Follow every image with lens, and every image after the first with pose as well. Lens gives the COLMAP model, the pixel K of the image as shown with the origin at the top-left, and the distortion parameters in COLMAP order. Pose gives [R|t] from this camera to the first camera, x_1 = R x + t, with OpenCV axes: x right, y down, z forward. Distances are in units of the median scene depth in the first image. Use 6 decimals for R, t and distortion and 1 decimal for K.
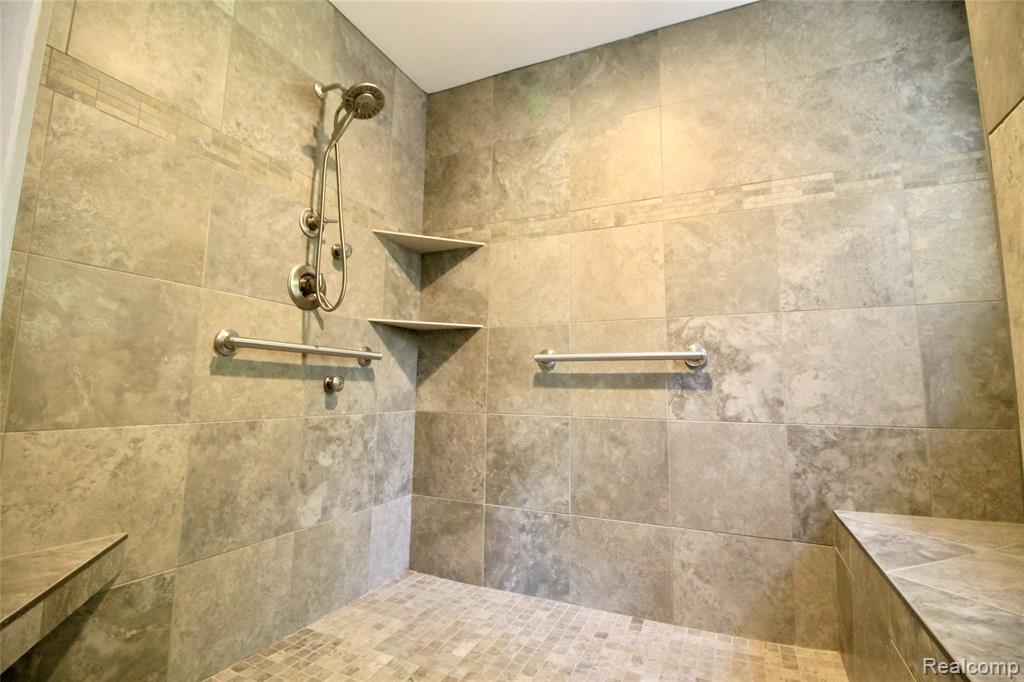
lens RADIAL K [[478.3, 0, 513.3], [0, 478.3, 332.8], [0, 0, 1]] dist [0.000874, -0.013763]
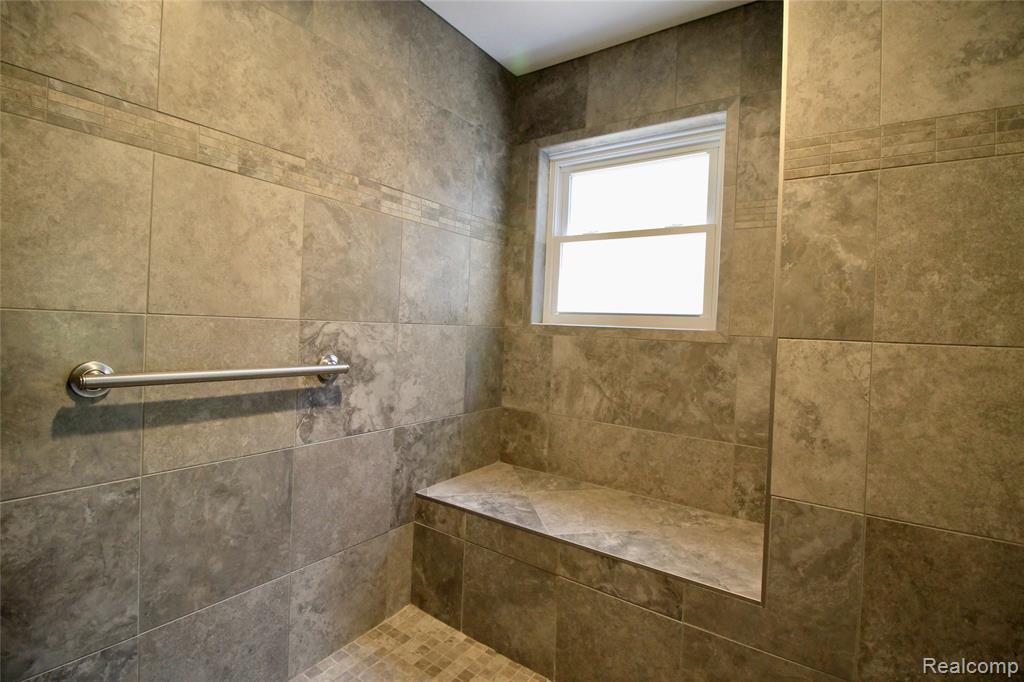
lens RADIAL K [[478.3, 0, 517.8], [0, 478.3, 332.9], [0, 0, 1]] dist [0.000874, -0.013763]
pose [[0.171364, -0.016292, 0.985073, -0.411631], [-0.151553, 0.987526, 0.042697, -0.101923], [-0.973481, -0.156608, 0.166757, 0.538654]]
